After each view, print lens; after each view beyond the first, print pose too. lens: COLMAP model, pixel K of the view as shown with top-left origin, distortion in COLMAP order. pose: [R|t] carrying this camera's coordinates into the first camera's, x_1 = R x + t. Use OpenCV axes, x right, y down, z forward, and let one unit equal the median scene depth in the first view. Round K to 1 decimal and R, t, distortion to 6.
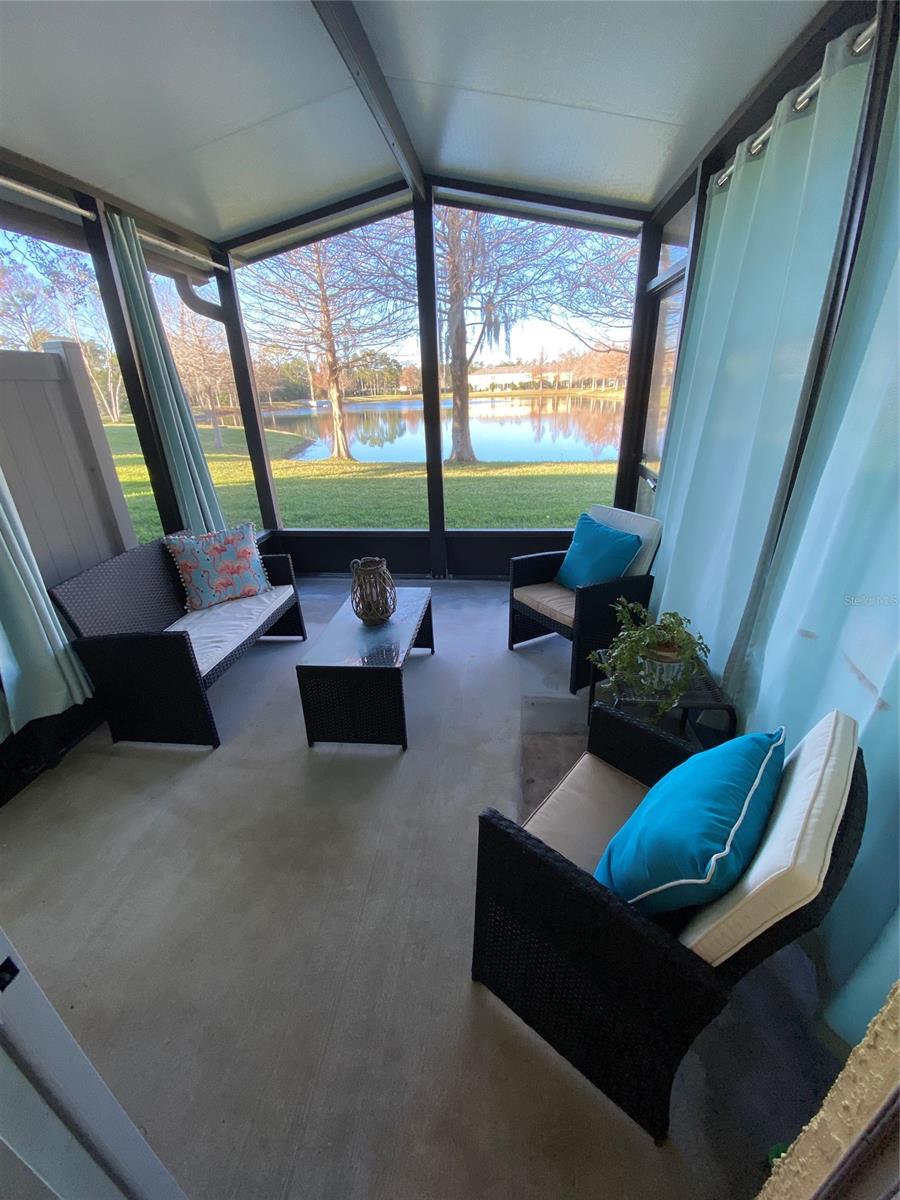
lens RADIAL K [[484.4, 0, 449.1], [0, 484.4, 596.7], [0, 0, 1]] dist [0.010460, -0.004034]
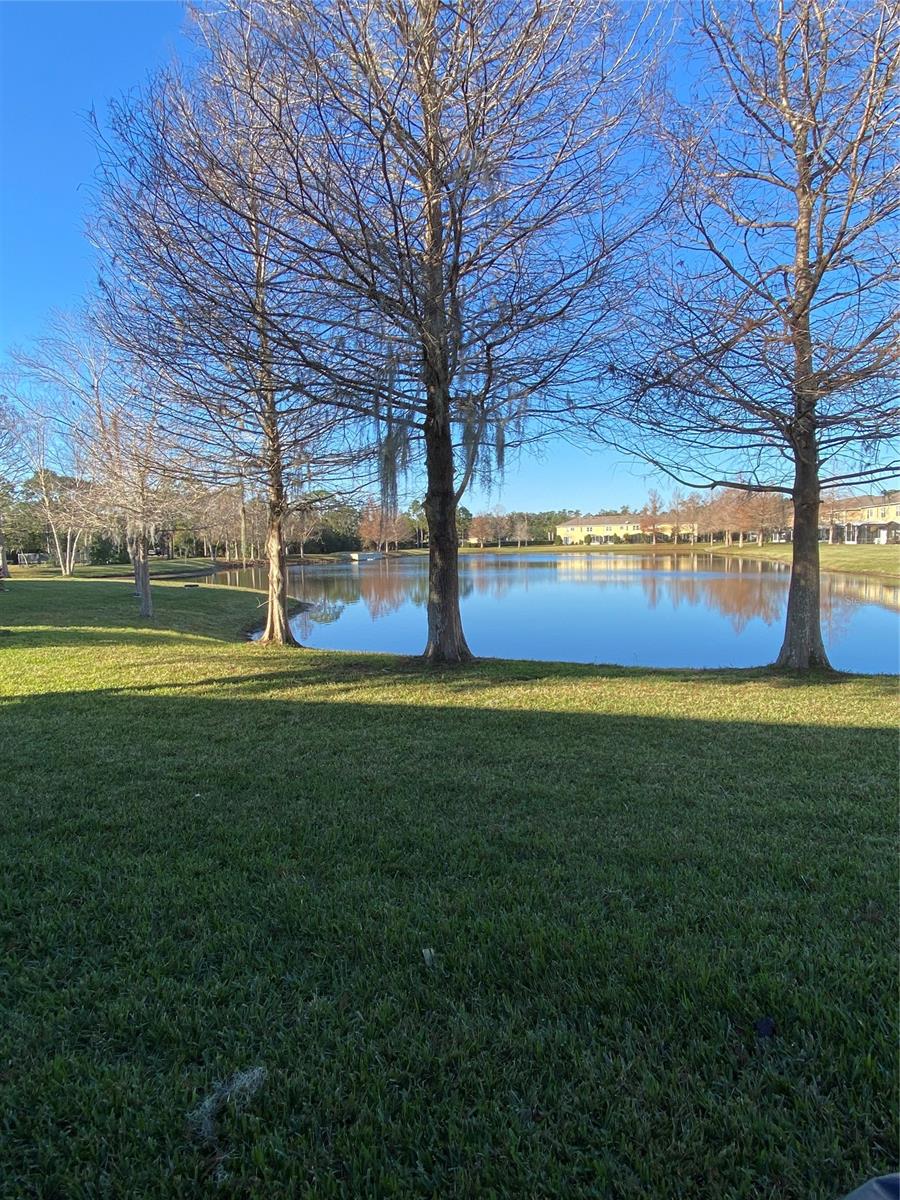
lens RADIAL K [[659.1, 0, 440.4], [0, 659.1, 609.0], [0, 0, 1]] dist [0.006602, -0.005223]
pose [[0.989653, 0.027537, -0.140817, 0.332230], [-0.068151, 0.953854, -0.292435, -0.307900], [0.126267, 0.299006, 0.945861, 0.710078]]
